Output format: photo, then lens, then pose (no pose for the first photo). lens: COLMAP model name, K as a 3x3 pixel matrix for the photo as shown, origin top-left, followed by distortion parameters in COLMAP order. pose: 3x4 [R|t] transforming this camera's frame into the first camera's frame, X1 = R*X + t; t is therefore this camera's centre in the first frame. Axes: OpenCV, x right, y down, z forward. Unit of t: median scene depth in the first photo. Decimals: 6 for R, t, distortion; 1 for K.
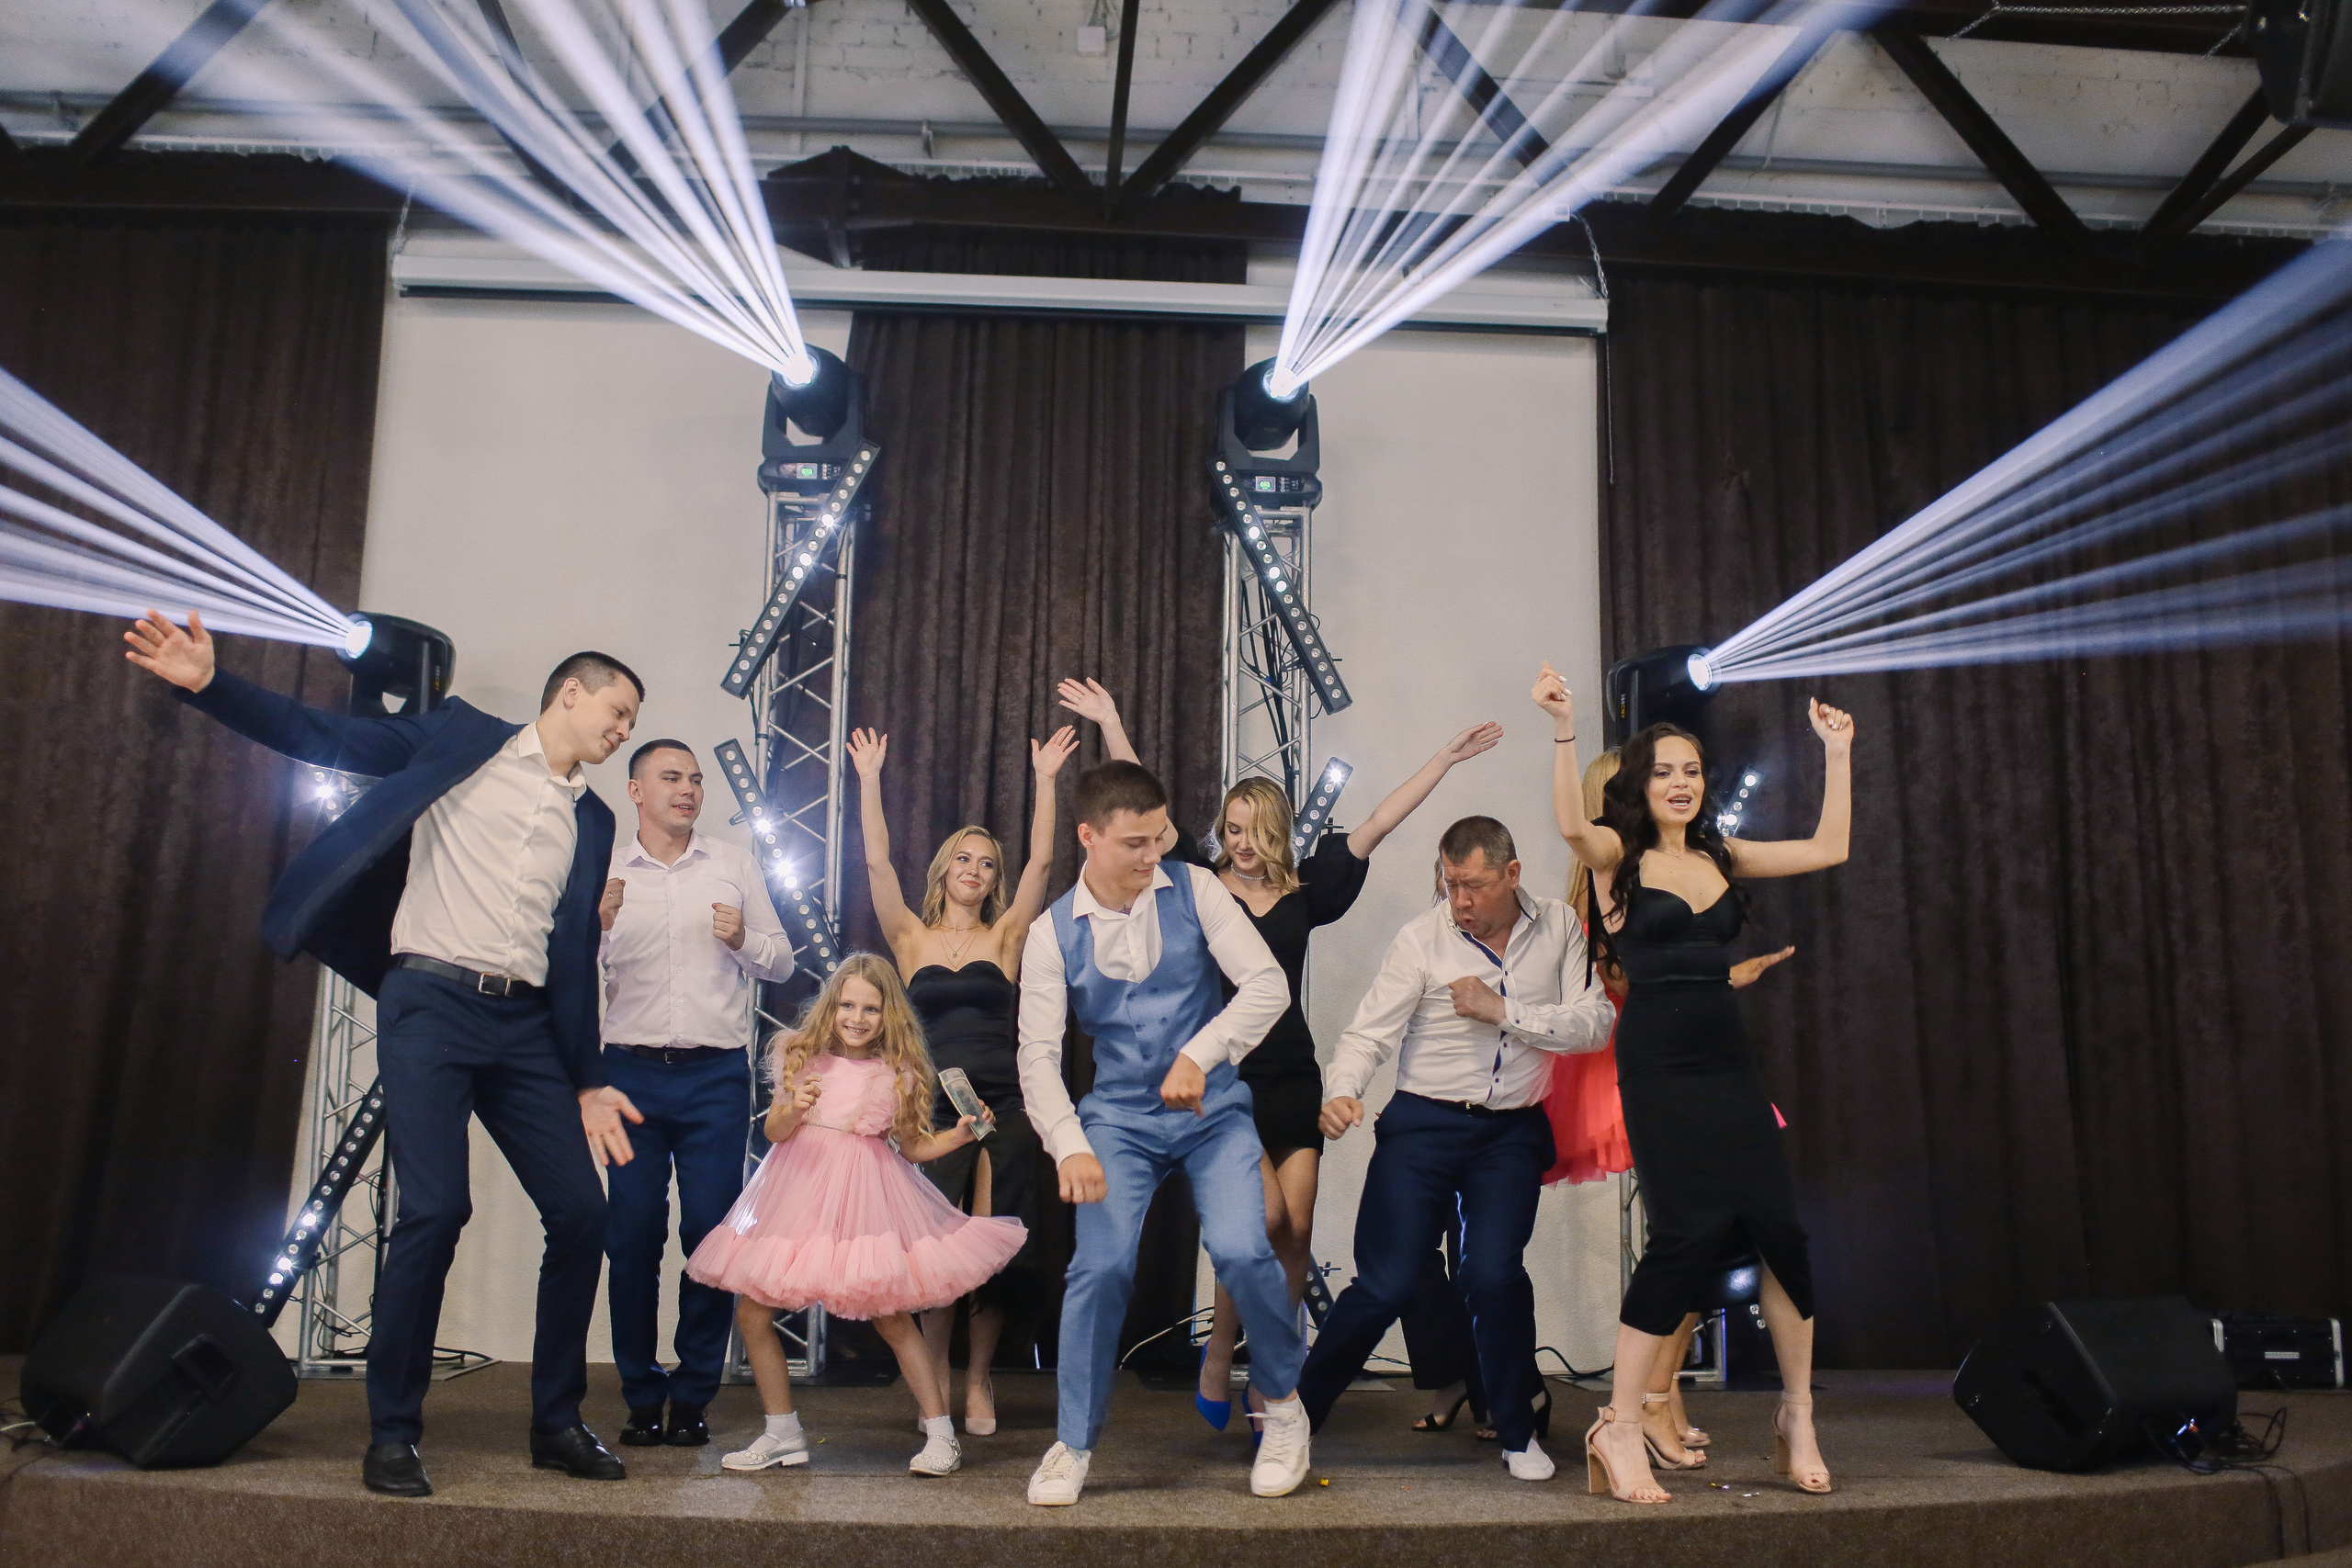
lens RADIAL K [[2260.3, 0, 1171.3], [0, 2260.3, 762.9], [0, 0, 1]] dist [-0.063381, 0.000000]
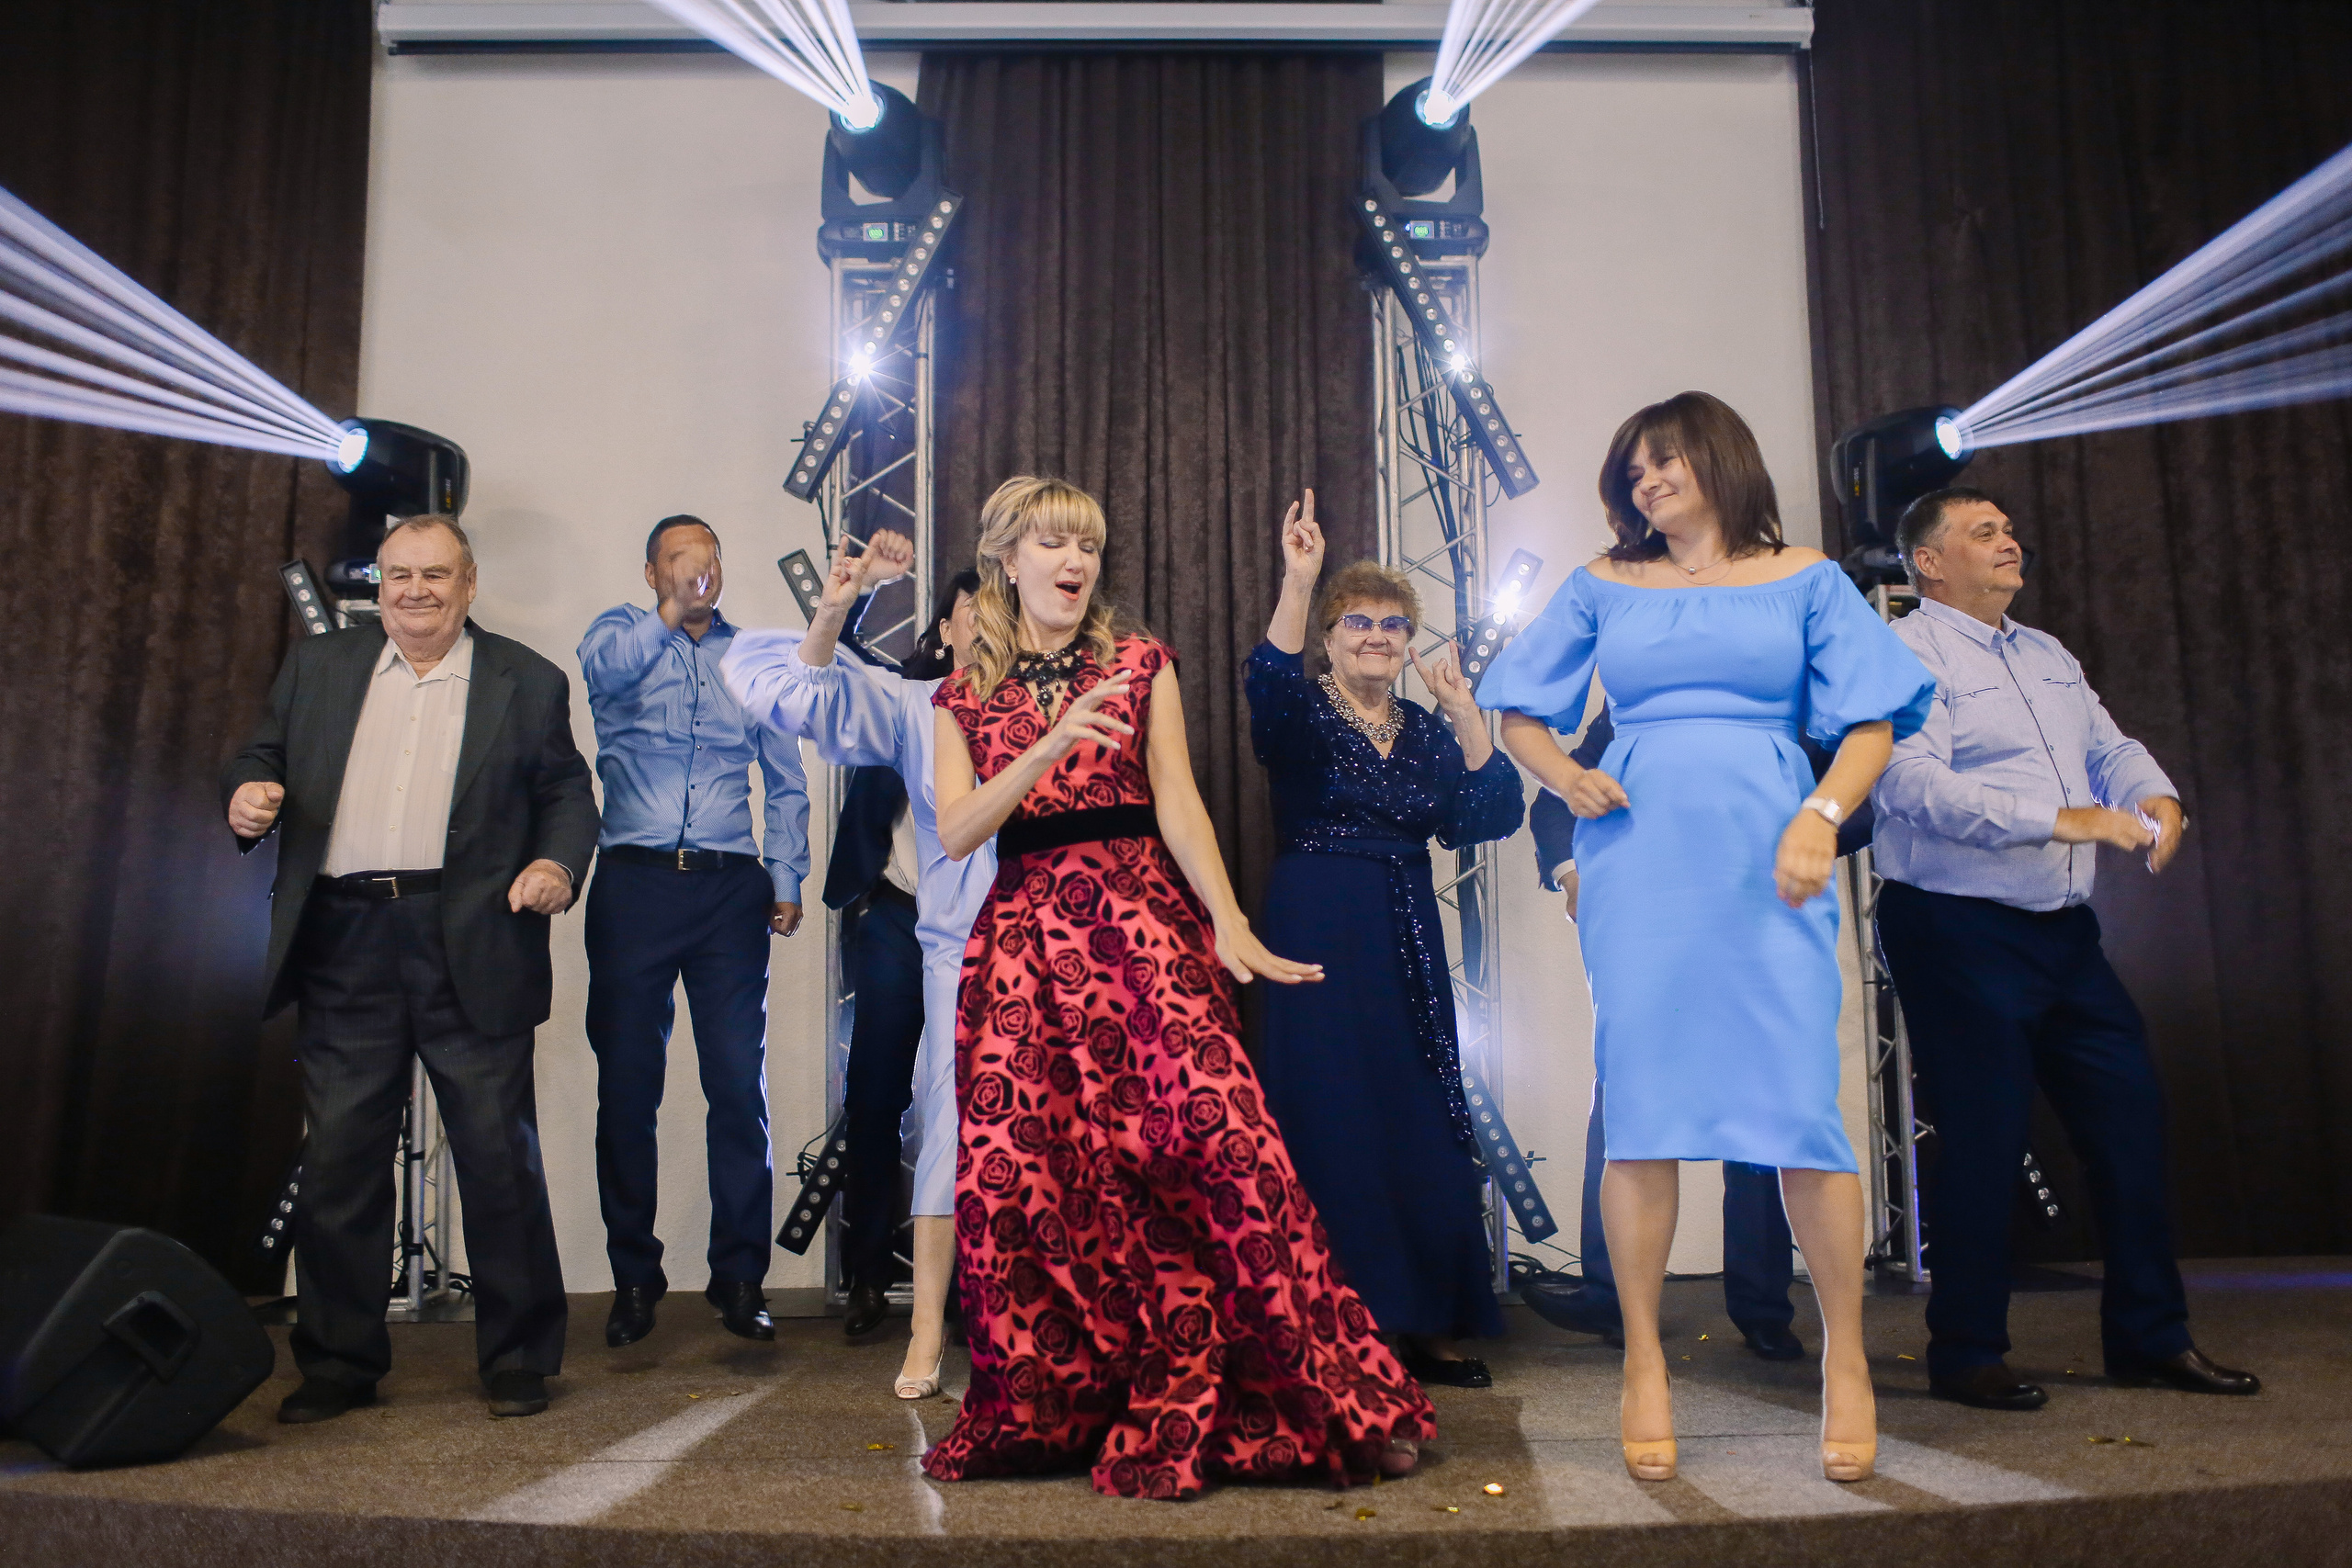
lens RADIAL K [[2260.3, 0, 1171.4], [0, 2260.3, 770.2], [0, 0, 1]] dist [-0.063381, 0.000000]
pose [[0.999105, -0.030858, -0.028917, -0.031814], [0.032348, 0.998093, 0.052571, 0.028294], [0.027240, -0.053460, 0.998198, 0.148560]]
